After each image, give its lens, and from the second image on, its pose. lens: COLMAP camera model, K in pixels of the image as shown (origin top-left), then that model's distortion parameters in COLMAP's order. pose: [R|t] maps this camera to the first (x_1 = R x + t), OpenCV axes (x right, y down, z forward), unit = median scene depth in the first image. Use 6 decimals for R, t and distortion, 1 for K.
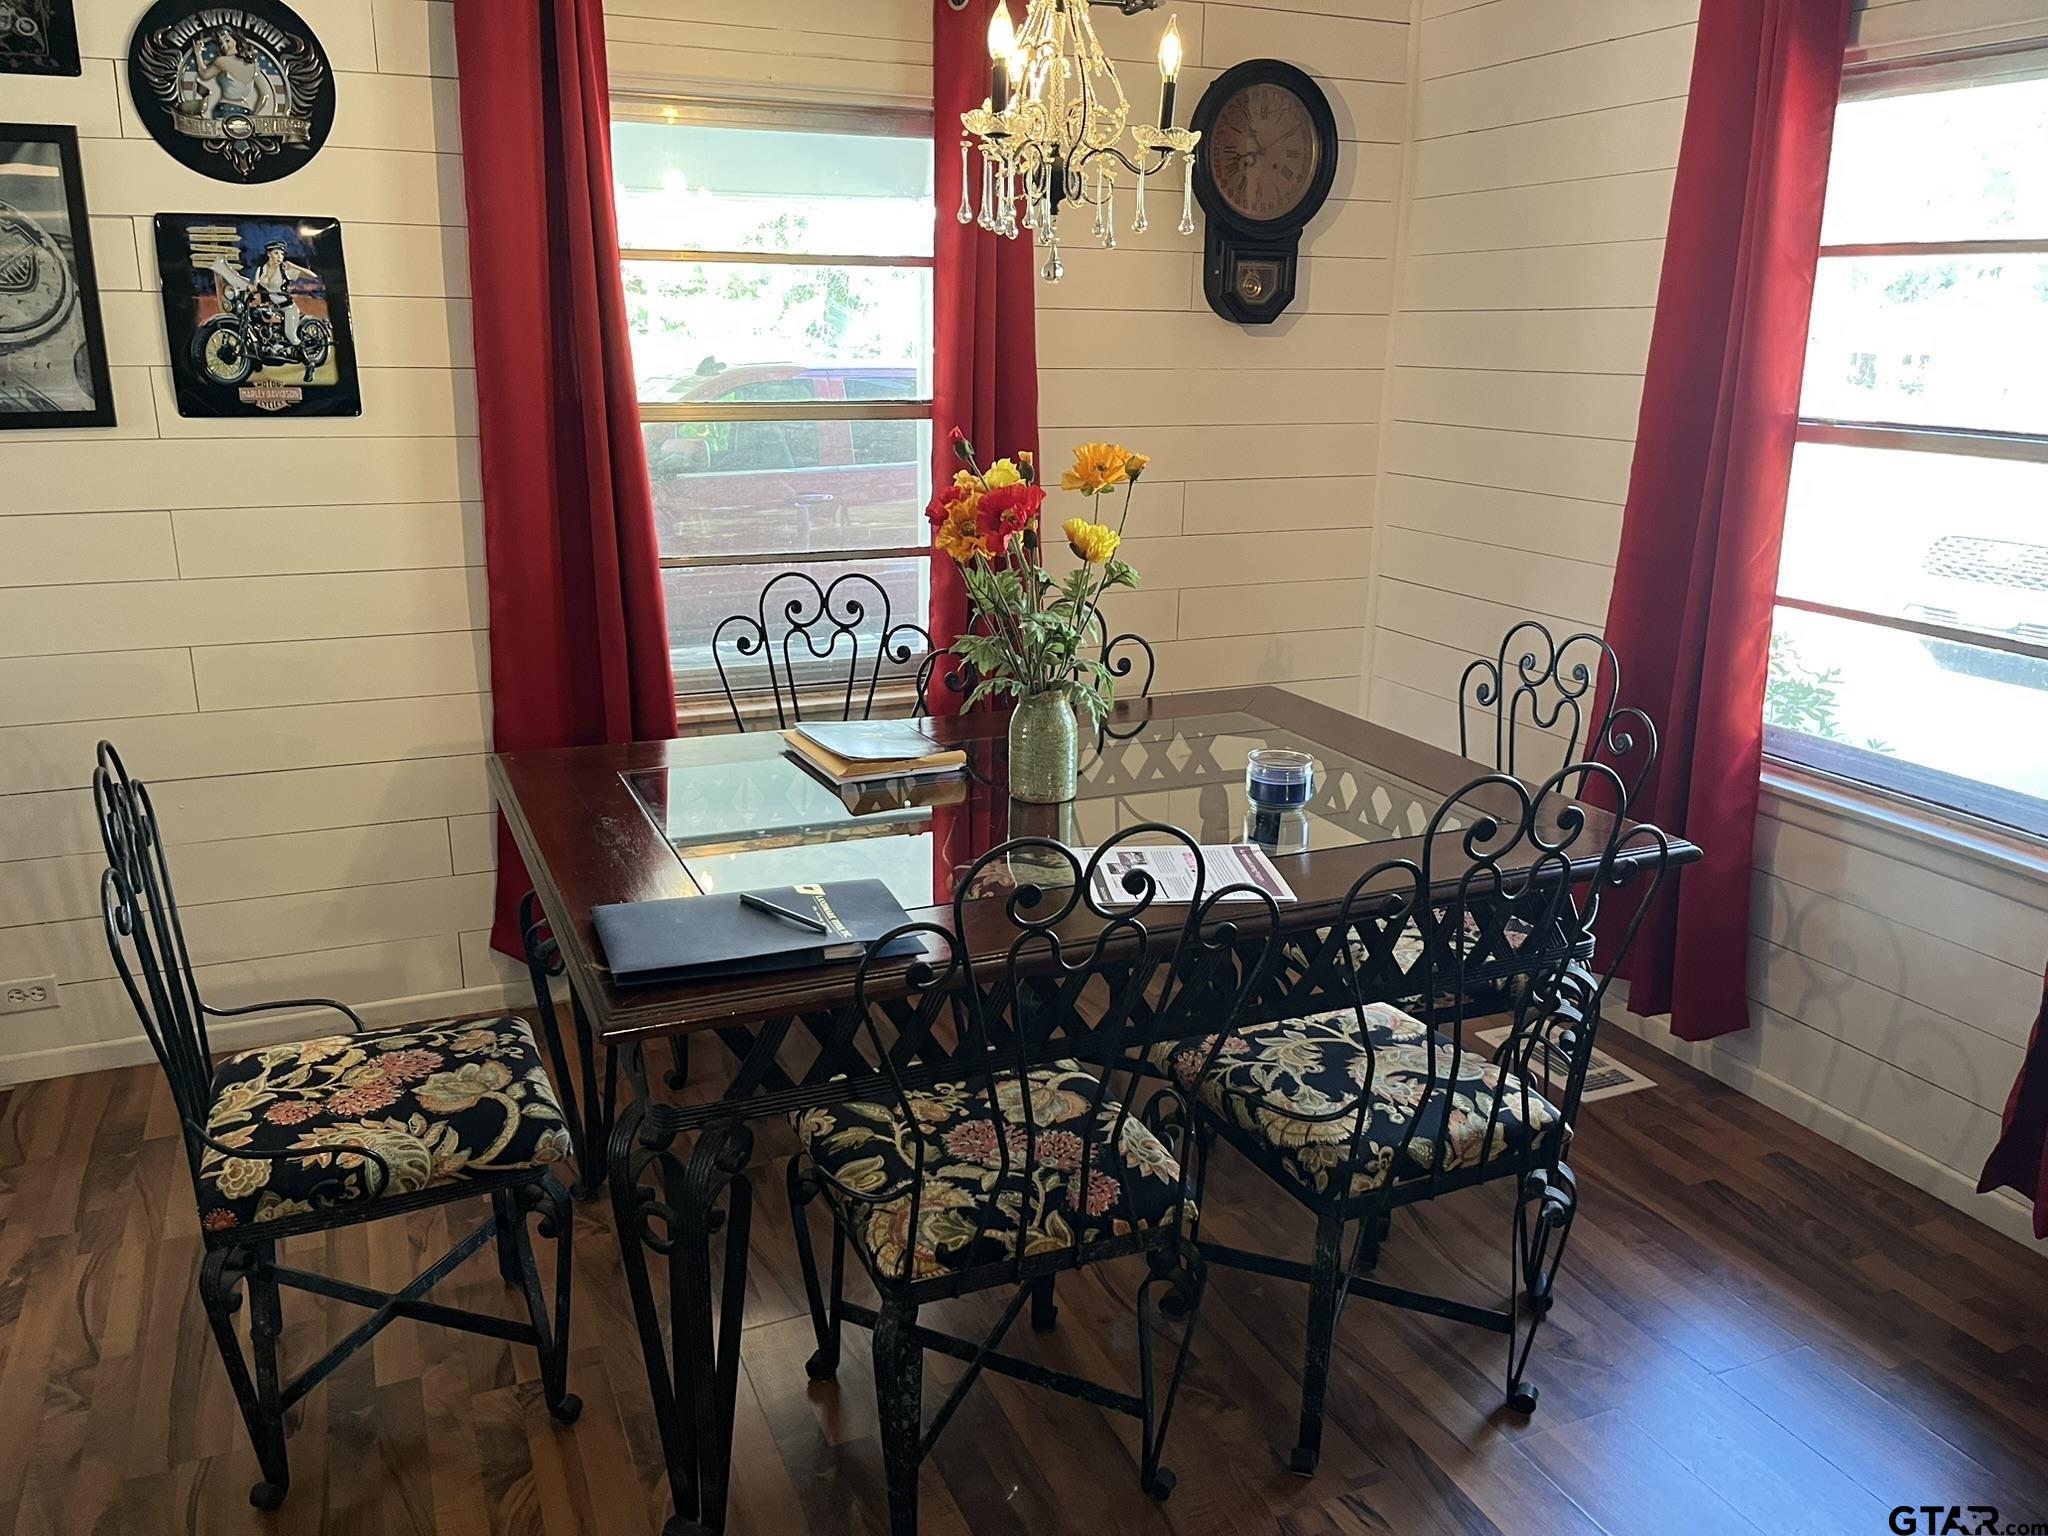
lens RADIAL K [[1537.1, 0, 1016.2], [0, 1537.1, 769.5], [0, 0, 1]] dist [0.059661, -0.089678]
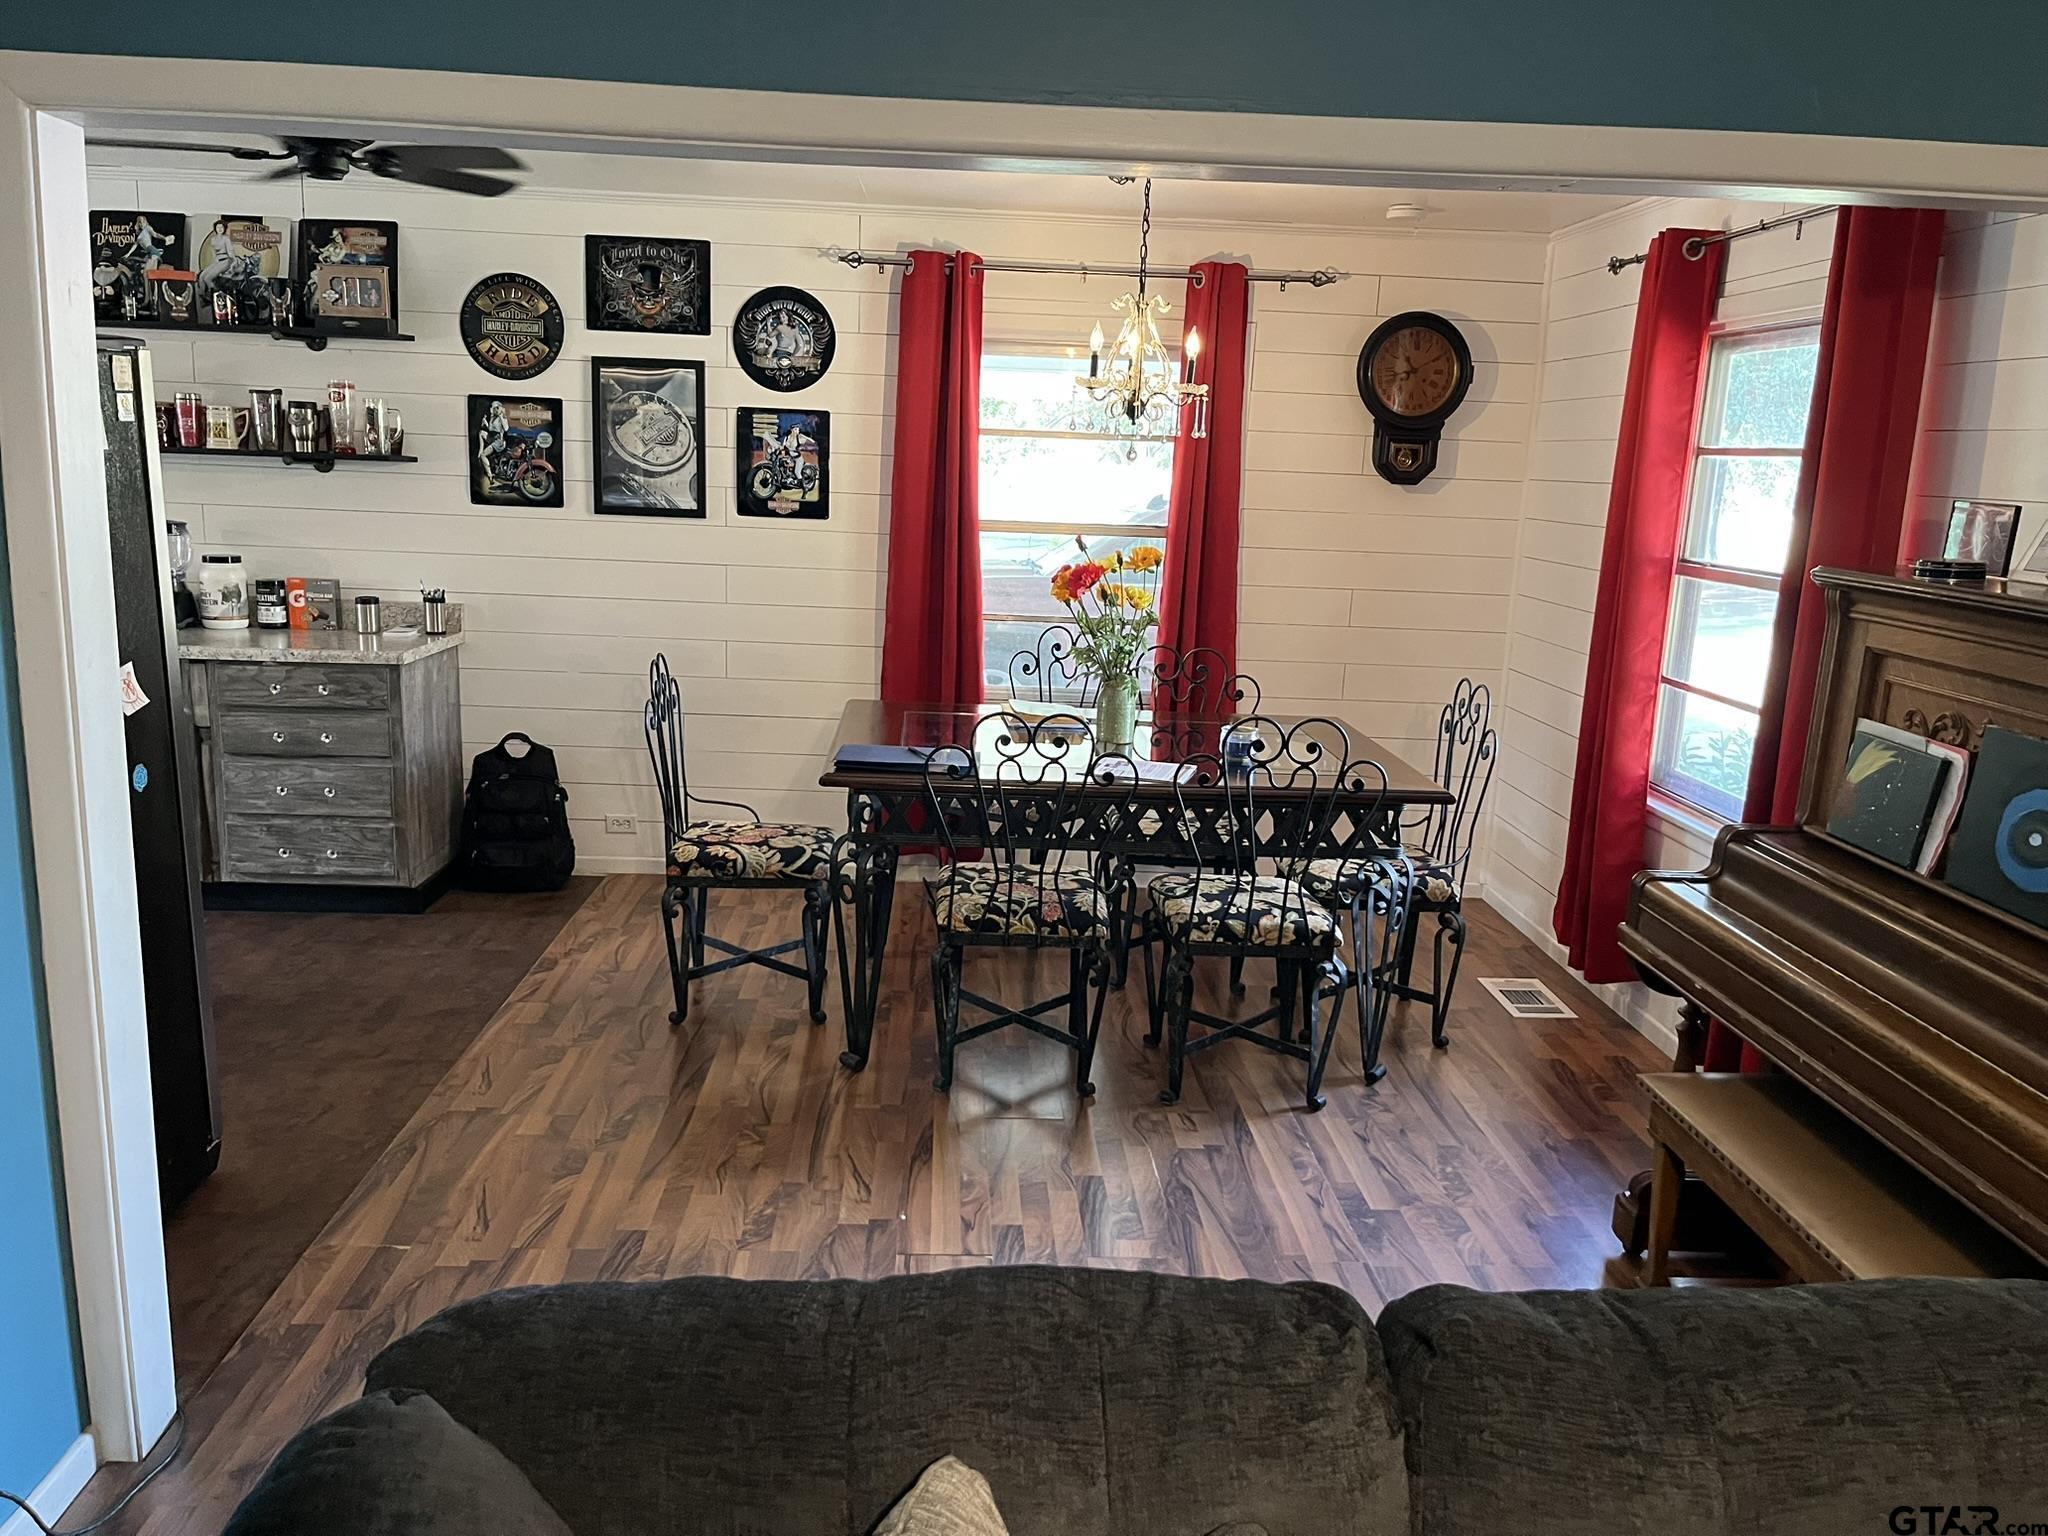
lens RADIAL K [[1537.1, 0, 1025.4], [0, 1537.1, 766.6], [0, 0, 1]] dist [0.059661, -0.089678]
pose [[0.934811, 0.098083, -0.341333, 0.439902], [-0.127692, 0.989660, -0.065328, 0.145364], [0.331396, 0.104655, 0.937669, -0.576433]]
